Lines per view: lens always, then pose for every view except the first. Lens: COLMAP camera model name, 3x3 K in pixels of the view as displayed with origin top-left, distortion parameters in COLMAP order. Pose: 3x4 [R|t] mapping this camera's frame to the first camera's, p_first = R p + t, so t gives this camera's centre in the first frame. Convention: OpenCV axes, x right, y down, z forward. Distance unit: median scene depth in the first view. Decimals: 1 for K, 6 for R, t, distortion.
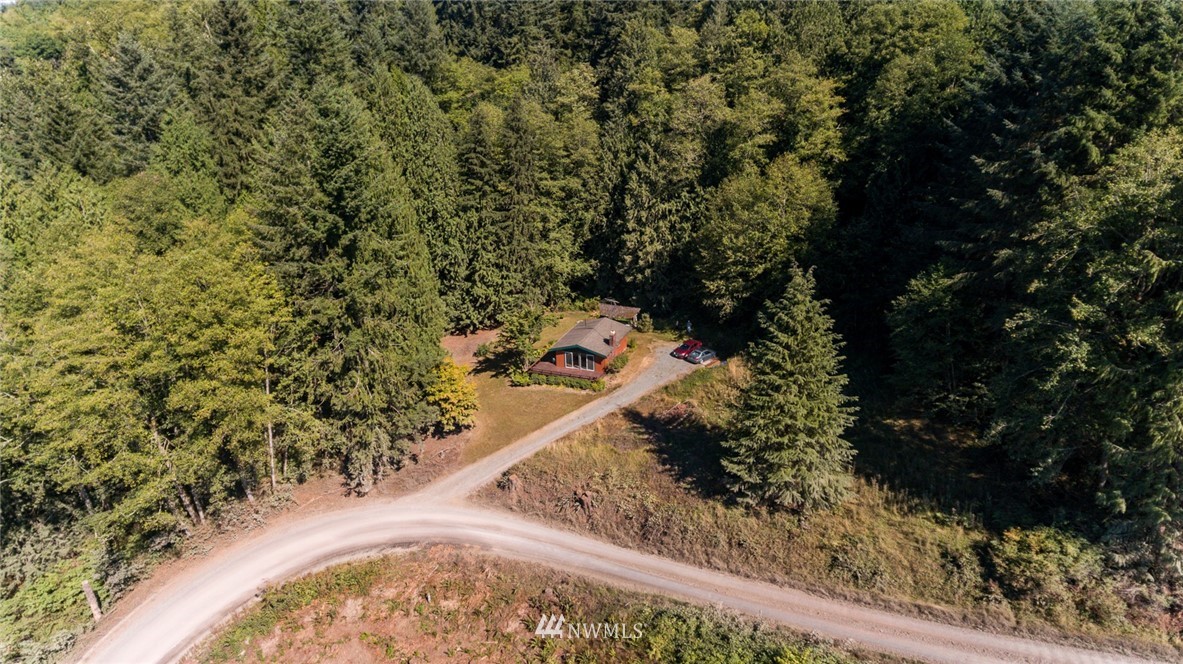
lens RADIAL K [[730.8, 0, 592.0], [0, 730.8, 308.2], [0, 0, 1]] dist [0.029599, -0.000887]
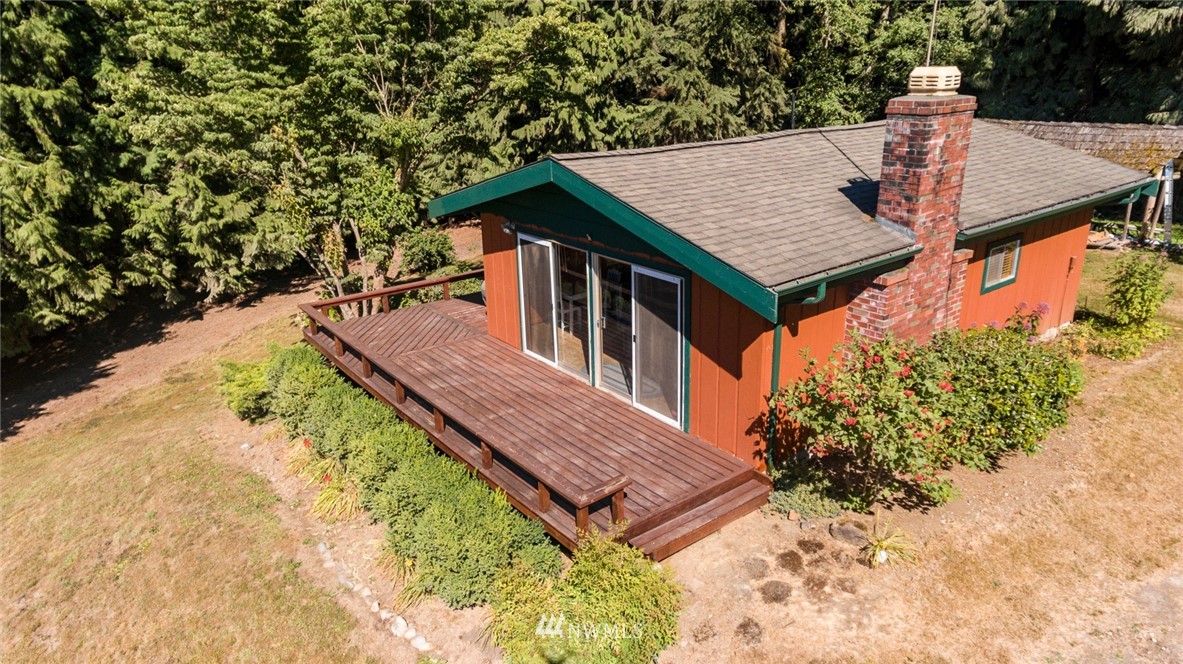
lens RADIAL K [[730.8, 0, 592.0], [0, 730.8, 308.2], [0, 0, 1]] dist [0.029599, -0.000887]
pose [[0.847623, 0.162761, -0.505019, 0.038831], [-0.169750, 0.984950, 0.032528, 0.059105], [0.502713, 0.058156, 0.862495, 0.790693]]
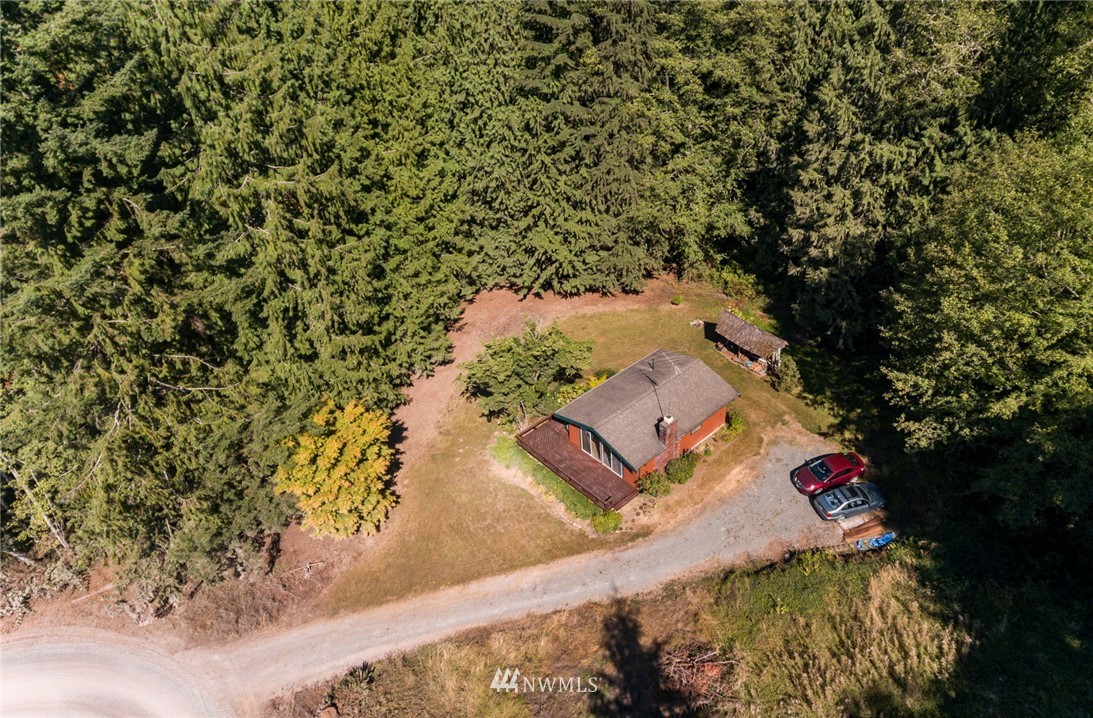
lens RADIAL K [[733.9, 0, 647.4], [0, 733.9, 336.3], [0, 0, 1]] dist [-0.001470, -0.000261]
pose [[0.915338, 0.248552, -0.316826, 0.140518], [-0.147514, 0.939054, 0.310512, -0.152145], [0.374695, -0.237487, 0.896216, 0.496376]]
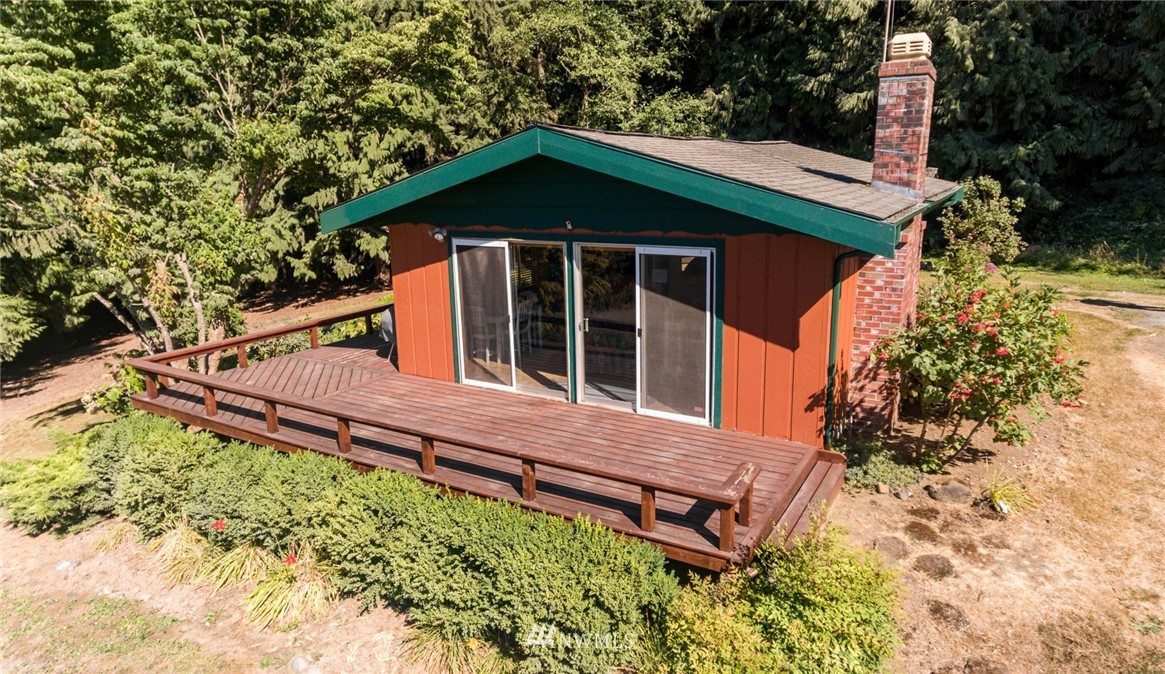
lens RADIAL K [[683.2, 0, 582.3], [0, 683.2, 314.9], [0, 0, 1]] dist [0.024882, 0.001073]
pose [[0.984073, 0.035303, -0.174224, 0.001540], [-0.058319, 0.989953, -0.128811, 0.074239], [0.167926, 0.136920, 0.976245, 0.798629]]
